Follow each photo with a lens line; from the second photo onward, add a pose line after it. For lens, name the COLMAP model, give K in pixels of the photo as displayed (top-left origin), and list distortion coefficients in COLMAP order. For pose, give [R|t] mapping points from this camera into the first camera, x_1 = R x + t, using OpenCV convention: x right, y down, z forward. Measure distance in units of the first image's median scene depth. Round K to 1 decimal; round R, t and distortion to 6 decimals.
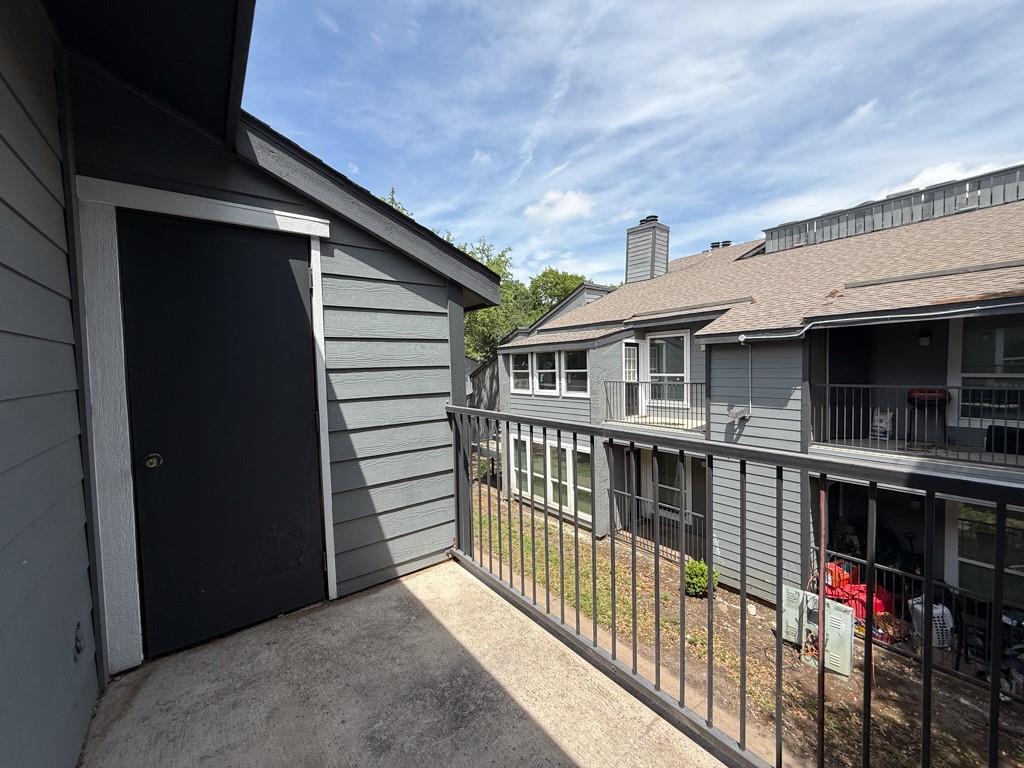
lens RADIAL K [[414.9, 0, 512.0], [0, 414.9, 384.0], [0, 0, 1]] dist [-0.000051, 0.000579]
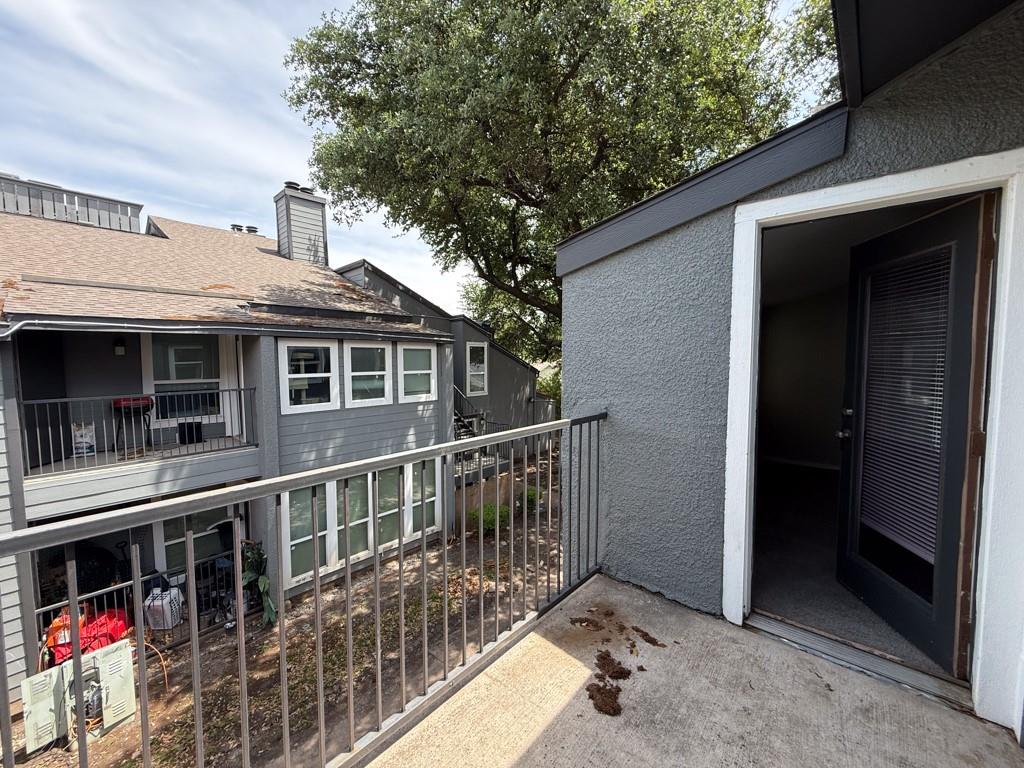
lens RADIAL K [[414.9, 0, 512.0], [0, 414.9, 384.0], [0, 0, 1]] dist [-0.000051, 0.000579]
pose [[-0.224592, -0.032205, 0.973921, -0.231238], [0.063980, 0.996810, 0.047716, -0.010351], [-0.972350, 0.073028, -0.221815, 0.310520]]
